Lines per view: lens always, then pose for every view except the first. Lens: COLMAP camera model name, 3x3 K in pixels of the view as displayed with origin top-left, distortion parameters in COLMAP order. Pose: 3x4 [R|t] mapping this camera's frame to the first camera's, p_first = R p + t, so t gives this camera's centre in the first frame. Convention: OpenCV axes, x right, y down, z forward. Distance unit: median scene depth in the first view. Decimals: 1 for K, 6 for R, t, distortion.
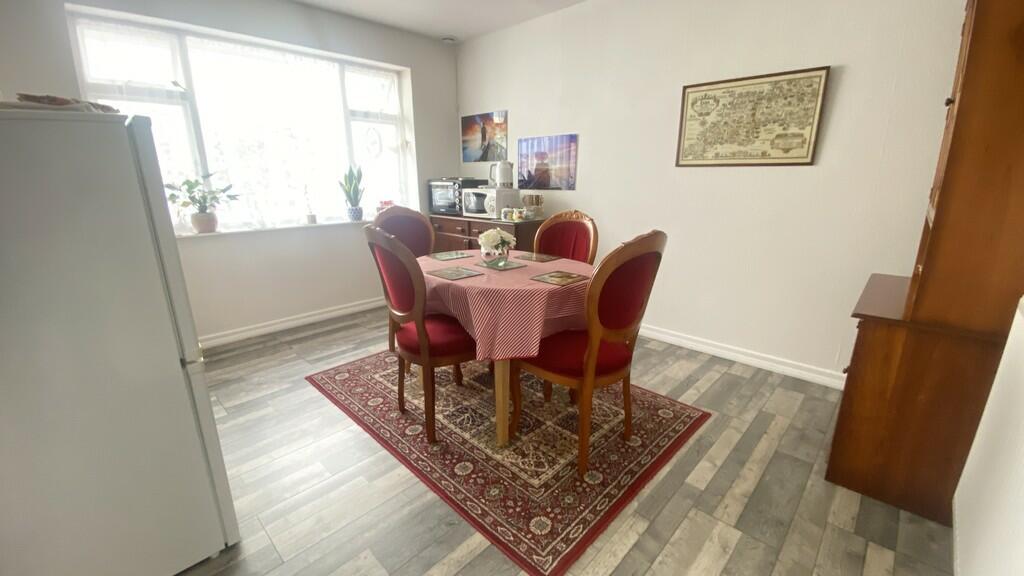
lens RADIAL K [[414.2, 0, 504.9], [0, 414.2, 290.5], [0, 0, 1]] dist [0.003472, -0.012494]
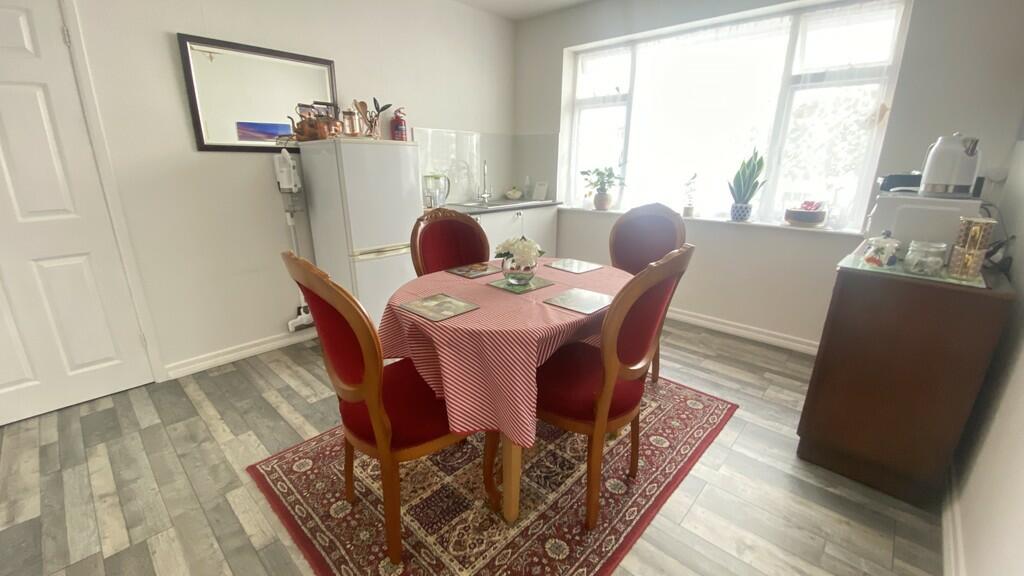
lens RADIAL K [[414.2, 0, 501.4], [0, 414.2, 286.0], [0, 0, 1]] dist [0.003472, -0.012494]
pose [[0.017687, 0.291810, -0.956313, 0.792154], [-0.263857, 0.923919, 0.277045, -0.284971], [0.964400, 0.247429, 0.093337, 0.958904]]
